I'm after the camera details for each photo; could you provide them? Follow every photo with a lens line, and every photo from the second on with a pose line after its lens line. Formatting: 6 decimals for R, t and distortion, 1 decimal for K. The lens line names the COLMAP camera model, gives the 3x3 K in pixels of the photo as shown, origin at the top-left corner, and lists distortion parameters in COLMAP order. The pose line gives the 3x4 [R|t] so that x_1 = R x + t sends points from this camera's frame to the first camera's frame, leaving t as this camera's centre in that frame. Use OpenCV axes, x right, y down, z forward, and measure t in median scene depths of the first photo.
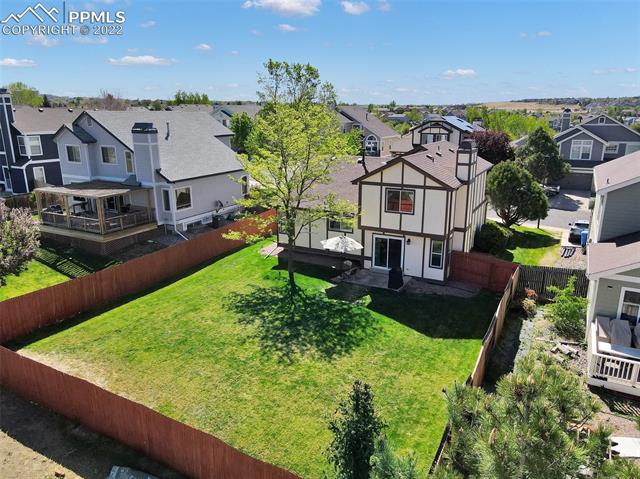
lens RADIAL K [[476.2, 0, 320.0], [0, 476.2, 239.5], [0, 0, 1]] dist [0.009067, 0.008790]
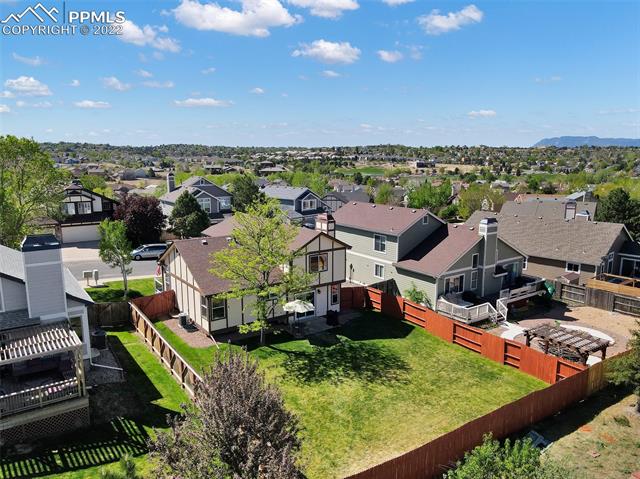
lens RADIAL K [[476.2, 0, 320.0], [0, 476.2, 239.5], [0, 0, 1]] dist [0.009067, 0.008790]
pose [[0.436348, -0.159017, 0.885615, -1.078900], [0.234450, 0.970353, 0.058717, -0.237536], [-0.868696, 0.182012, 0.460694, 0.377953]]
